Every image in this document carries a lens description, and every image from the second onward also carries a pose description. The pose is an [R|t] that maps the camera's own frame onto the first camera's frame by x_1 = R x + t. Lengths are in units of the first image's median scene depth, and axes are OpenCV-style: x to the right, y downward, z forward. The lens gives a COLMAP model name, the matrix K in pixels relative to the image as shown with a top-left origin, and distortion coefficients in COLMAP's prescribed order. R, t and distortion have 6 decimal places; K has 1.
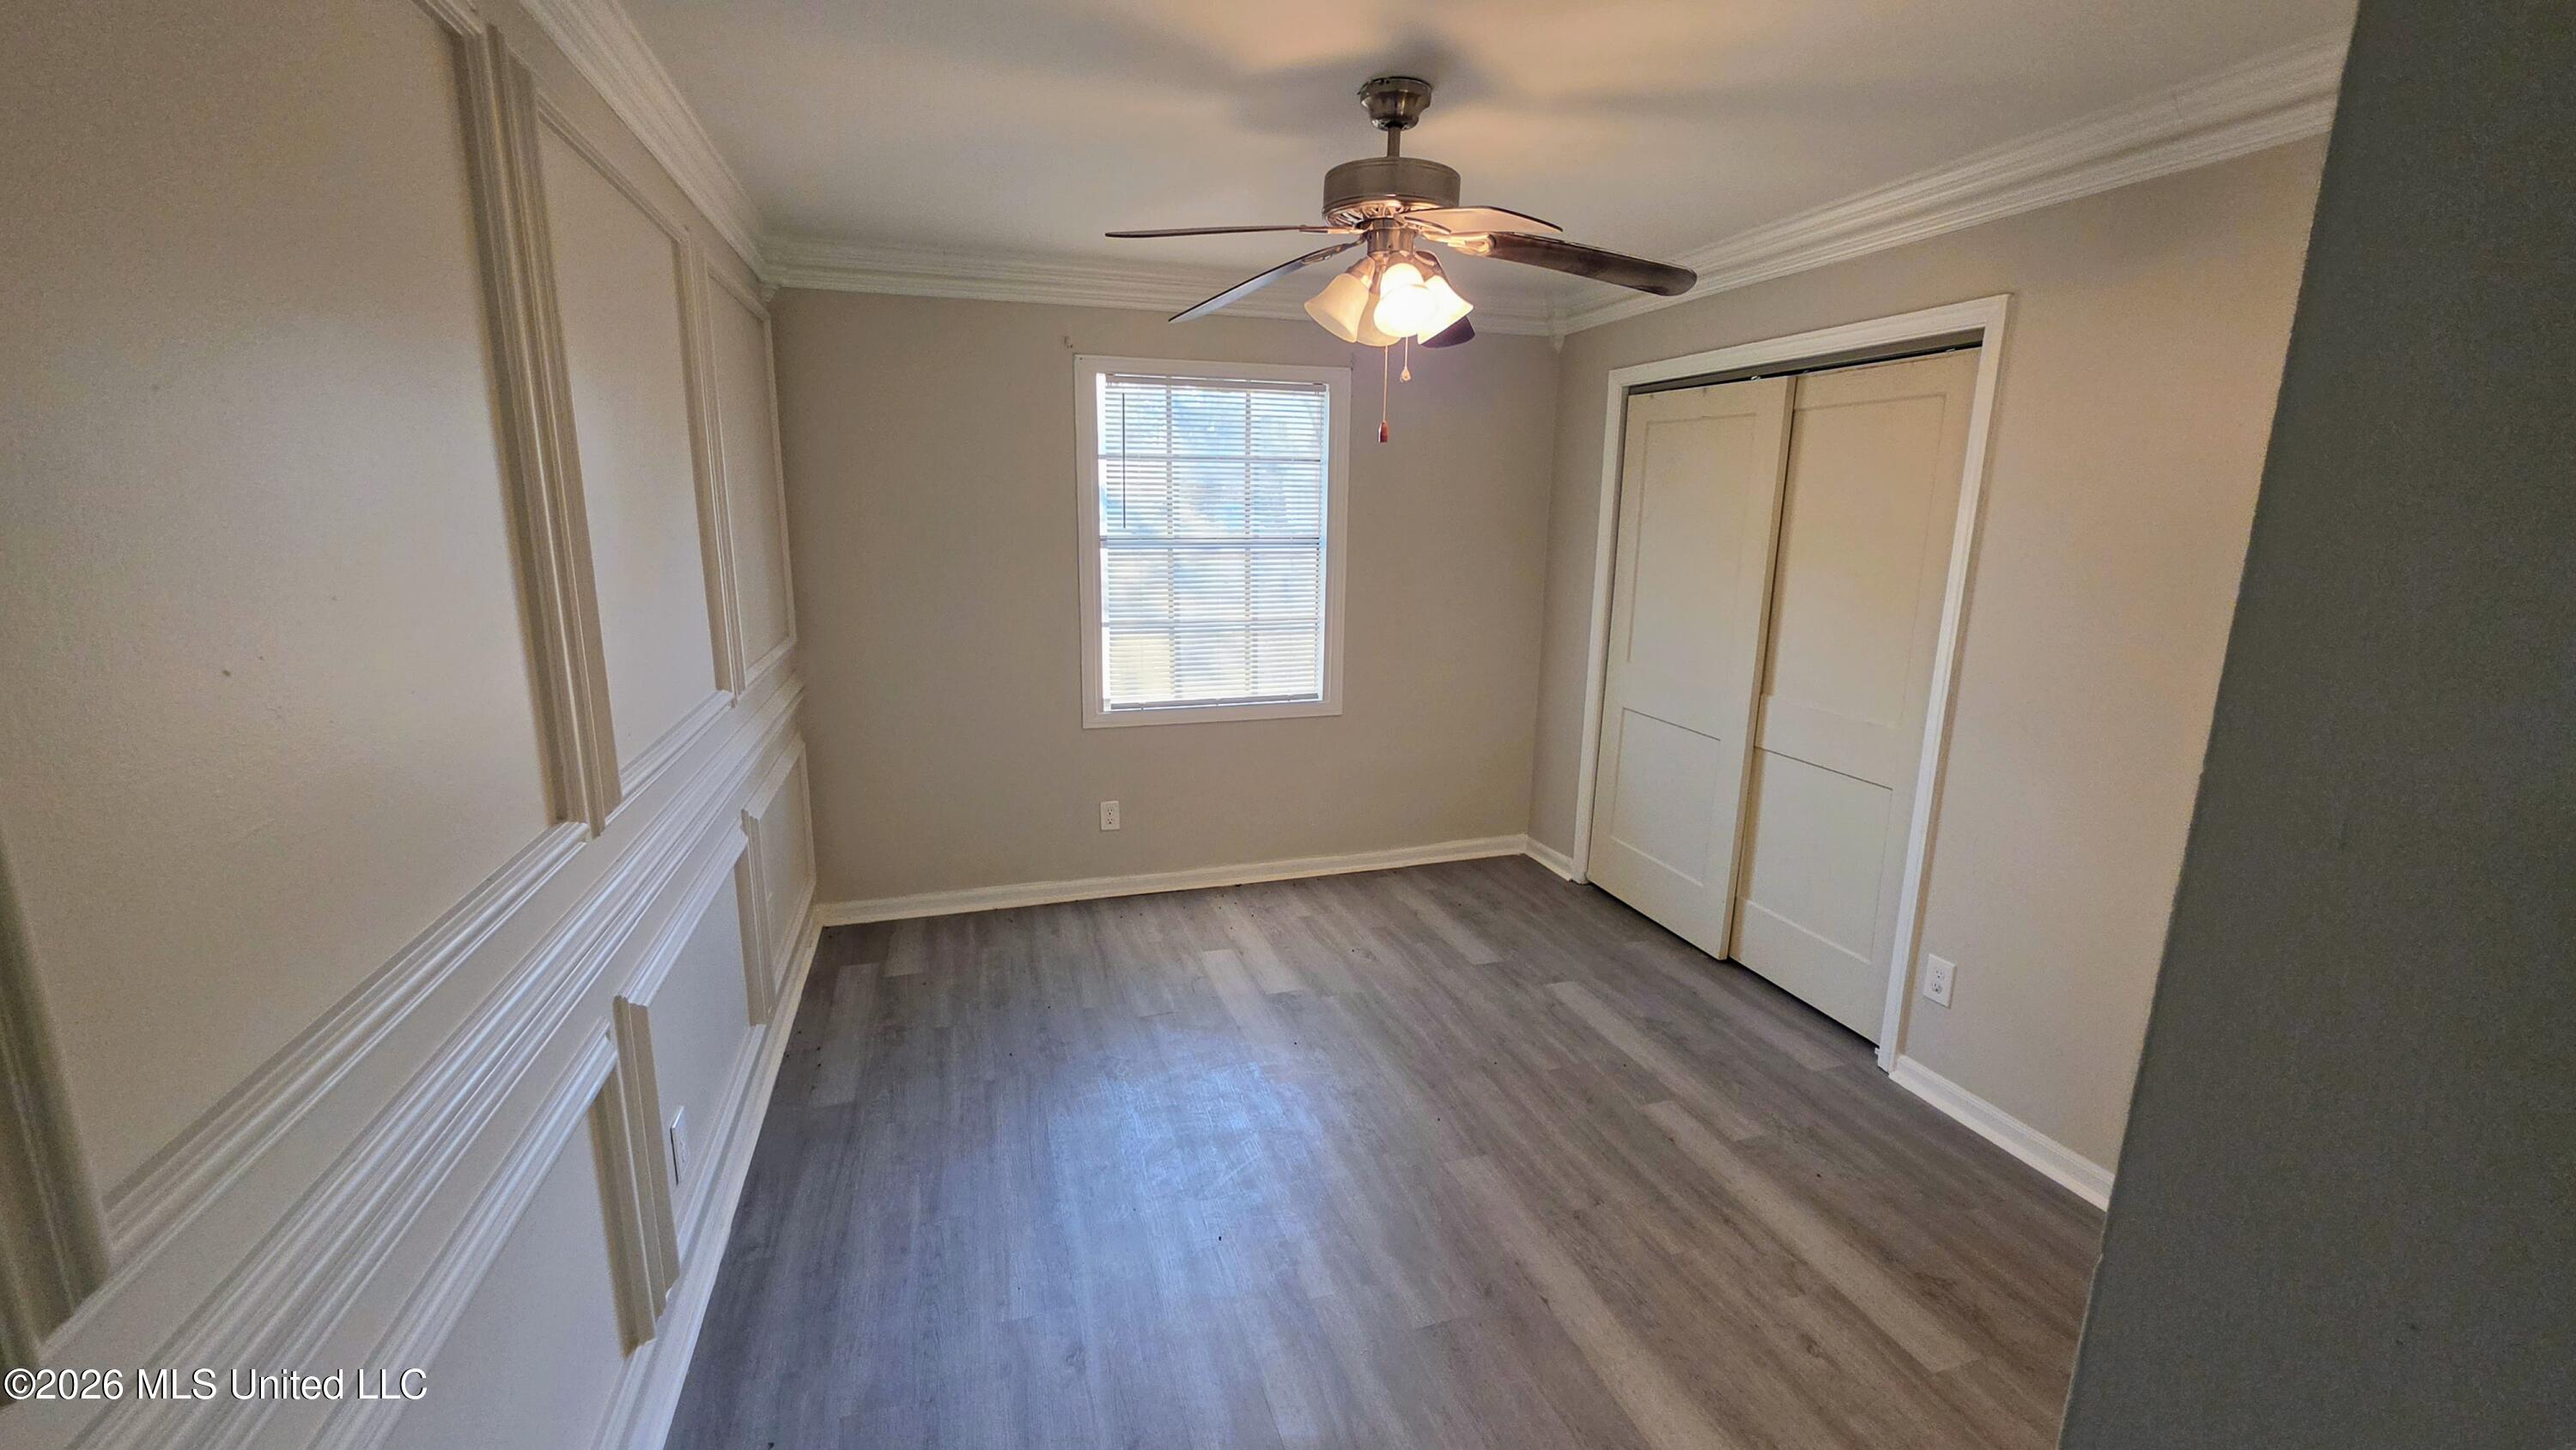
lens RADIAL K [[1038.4, 0, 1278.0], [0, 1038.4, 720.1], [0, 0, 1]] dist [-0.000780, -0.000267]
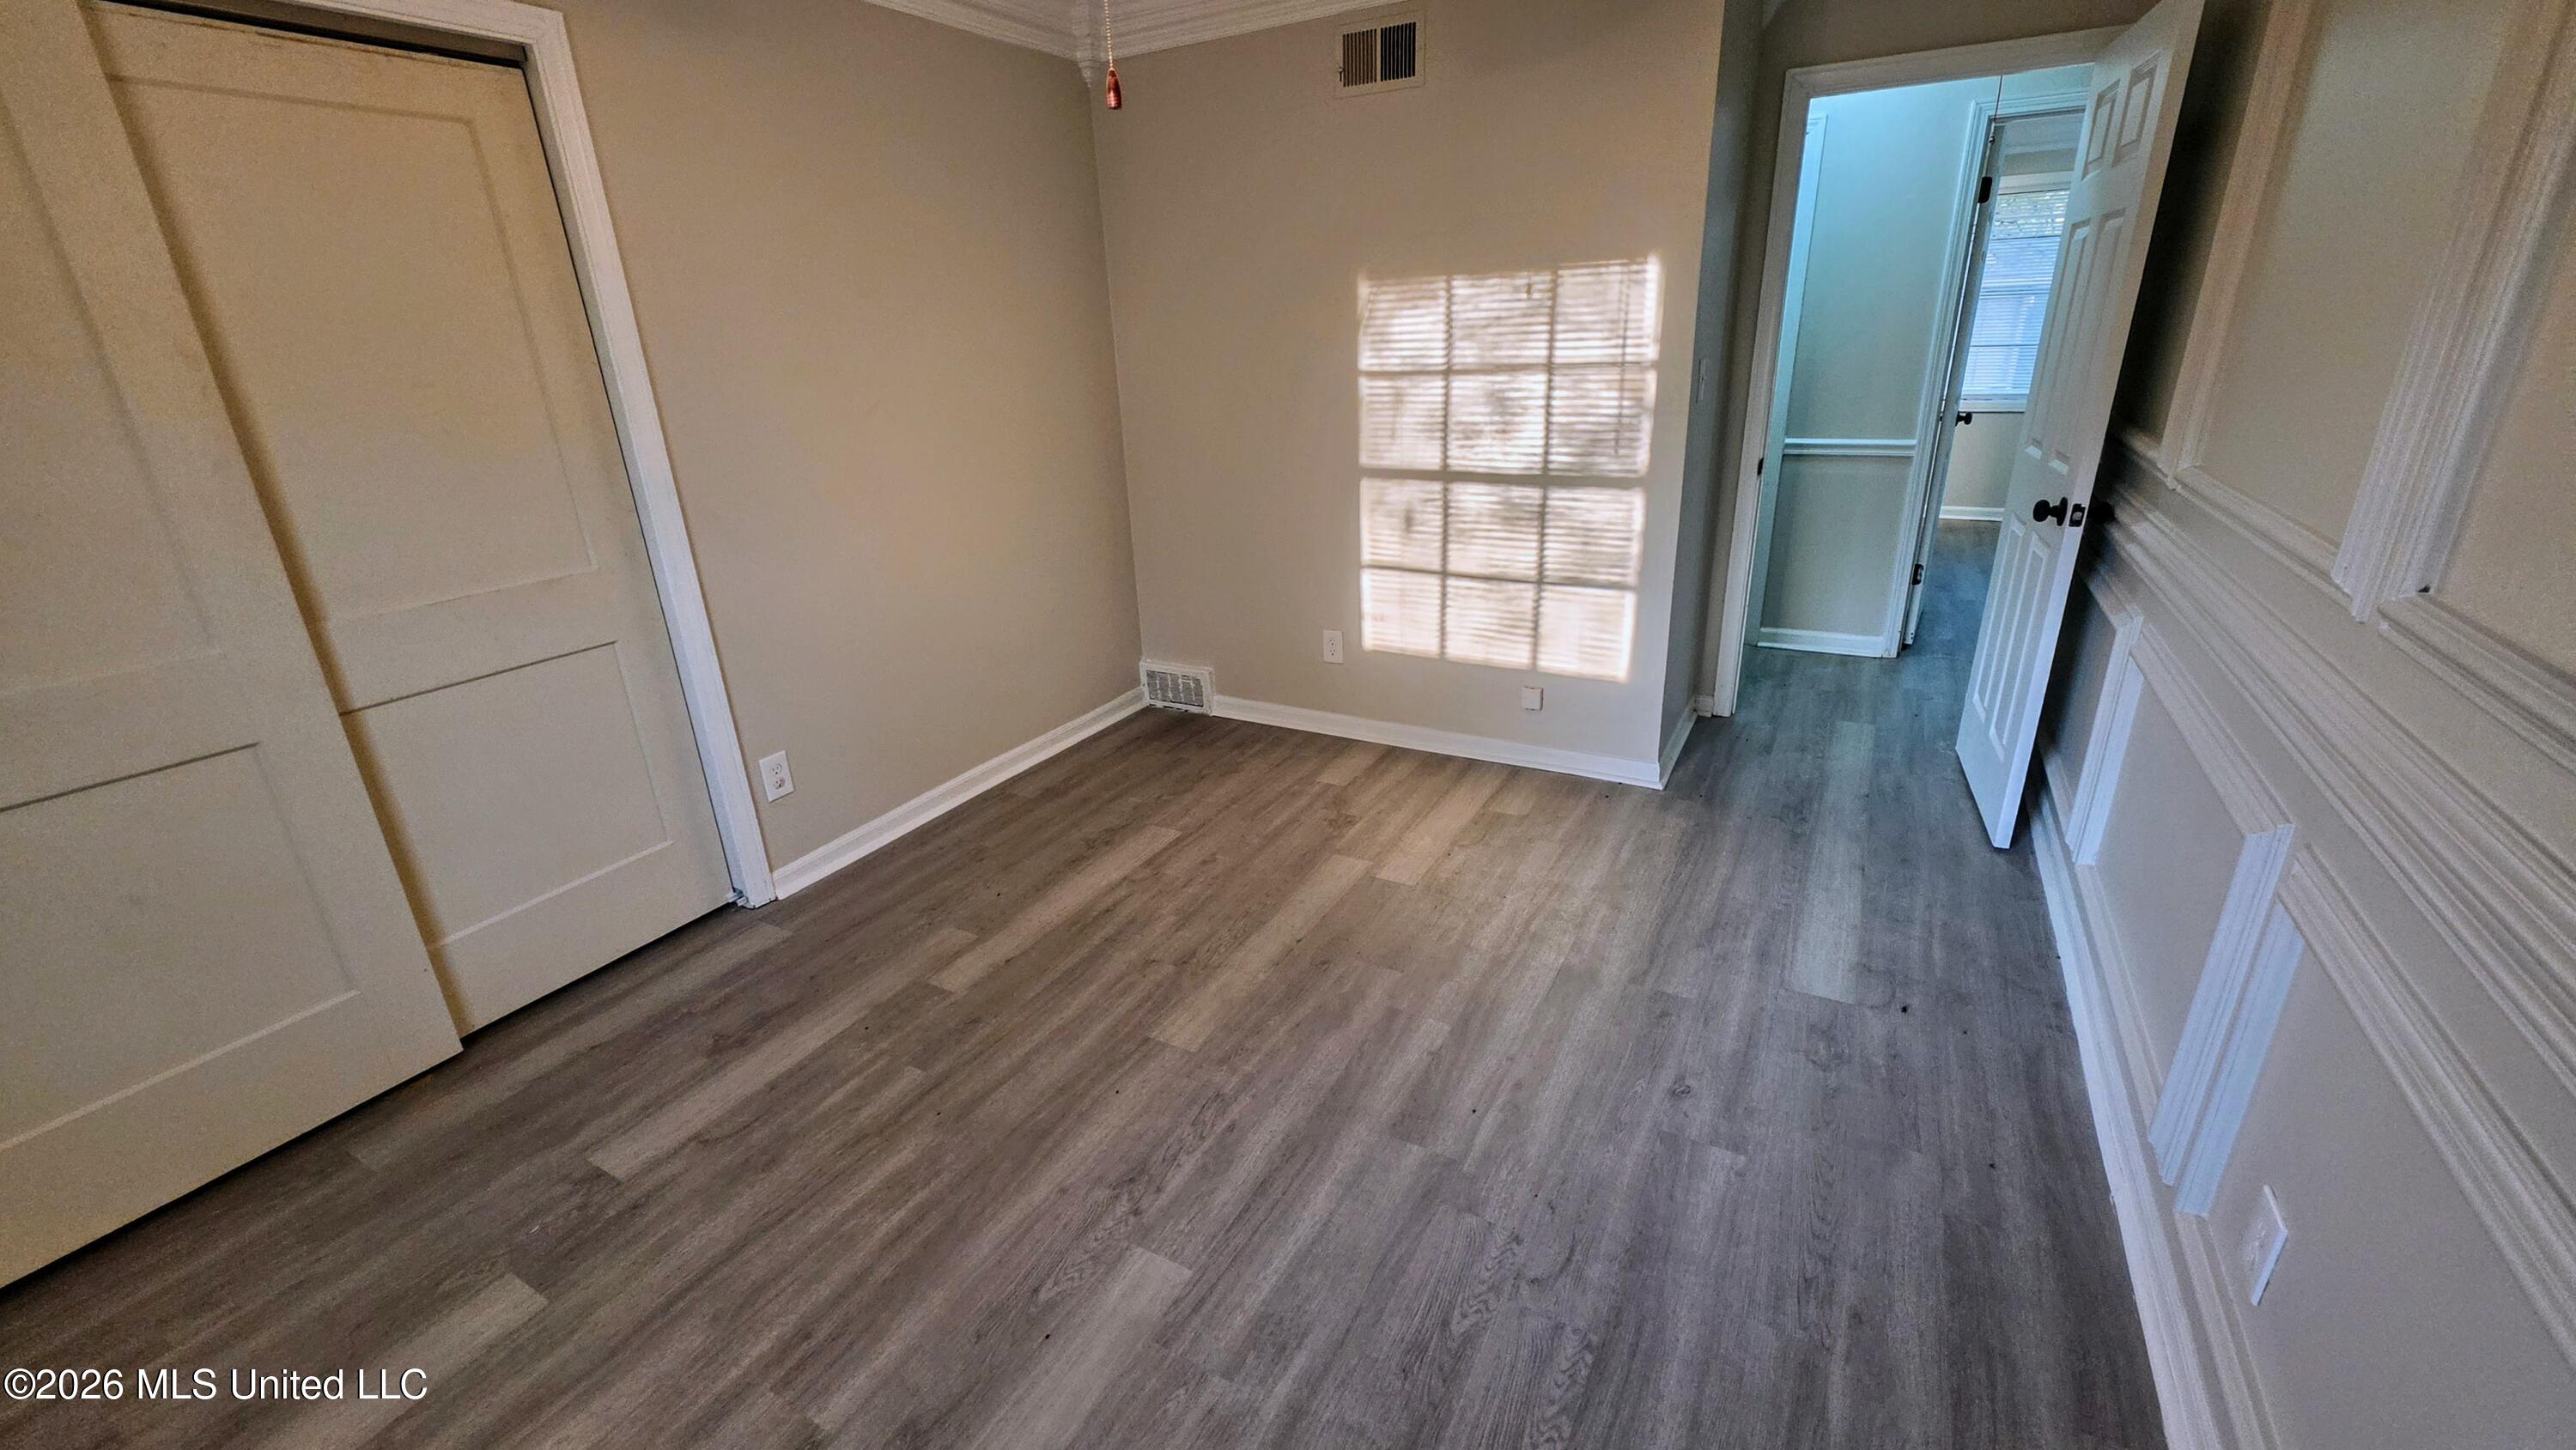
lens RADIAL K [[1038.4, 0, 1278.0], [0, 1038.4, 720.1], [0, 0, 1]] dist [-0.000780, -0.000267]
pose [[-0.689917, -0.242875, 0.681929, -0.377043], [0.178846, 0.855643, 0.485685, -0.200210], [-0.701448, 0.457042, -0.546885, 1.181655]]
